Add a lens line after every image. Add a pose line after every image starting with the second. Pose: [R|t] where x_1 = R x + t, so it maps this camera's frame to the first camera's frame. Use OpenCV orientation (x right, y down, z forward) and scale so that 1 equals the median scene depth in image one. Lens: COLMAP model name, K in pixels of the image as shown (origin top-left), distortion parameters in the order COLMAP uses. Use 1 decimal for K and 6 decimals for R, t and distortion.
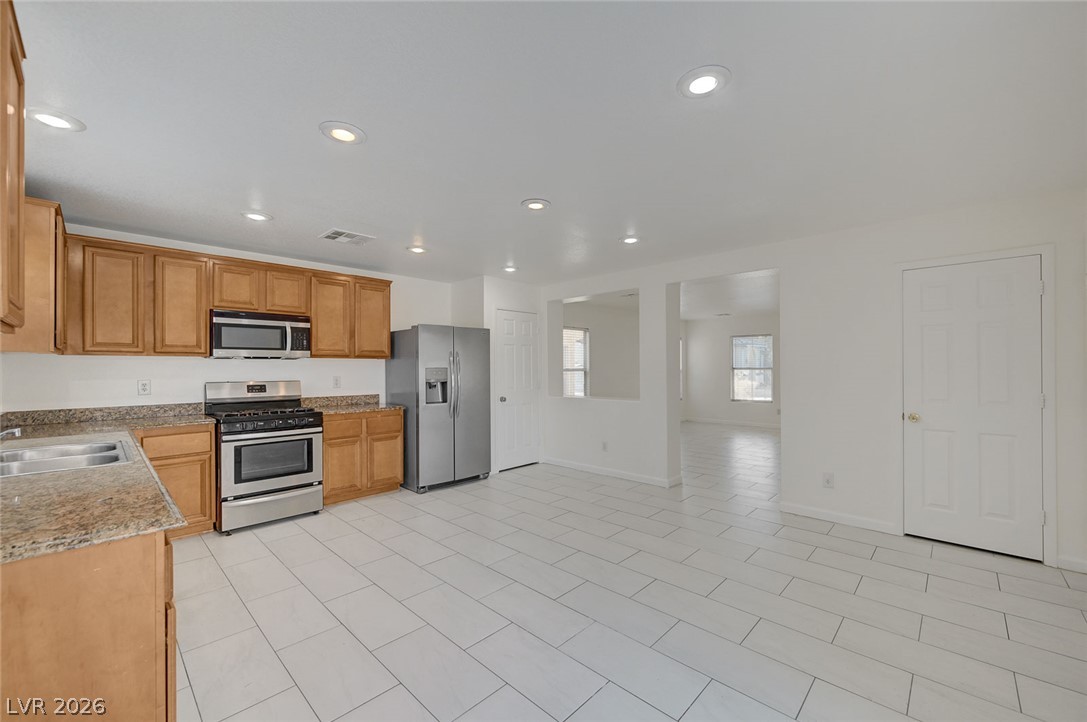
lens RADIAL K [[434.6, 0, 547.6], [0, 434.6, 365.9], [0, 0, 1]] dist [-0.004855, -0.000133]
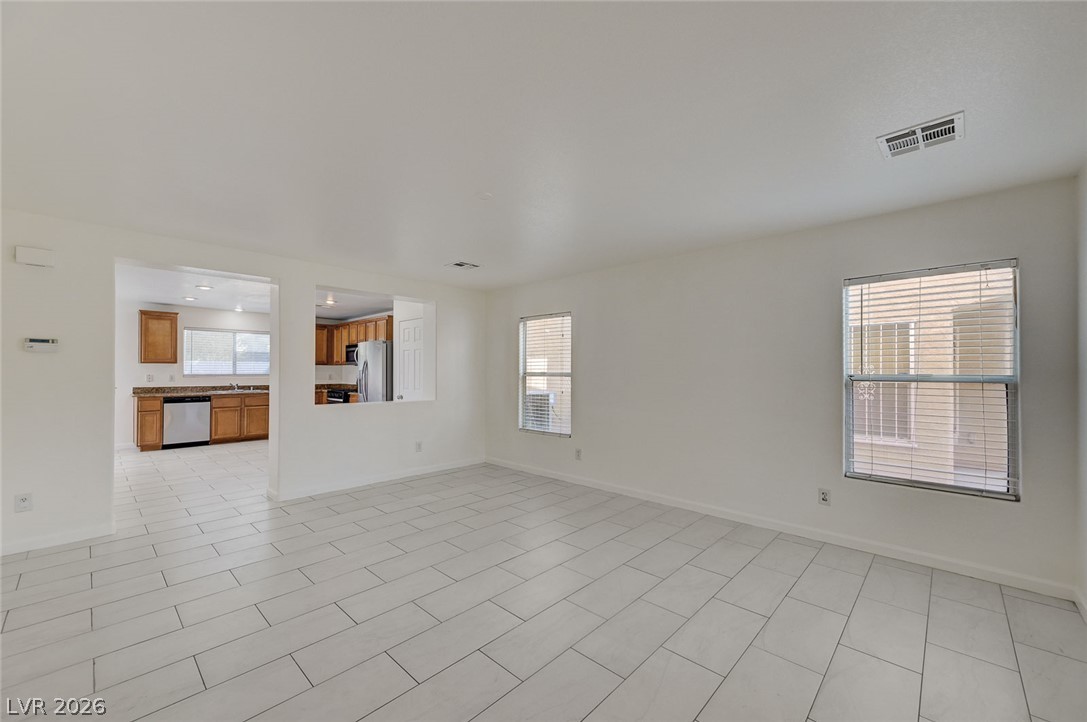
lens RADIAL K [[434.6, 0, 558.3], [0, 434.6, 365.8], [0, 0, 1]] dist [-0.004855, -0.000133]
pose [[0.011966, -0.008163, -0.999895, 1.417587], [0.001822, 0.999965, -0.008141, 0.001529], [0.999927, -0.001725, 0.011981, 1.848925]]
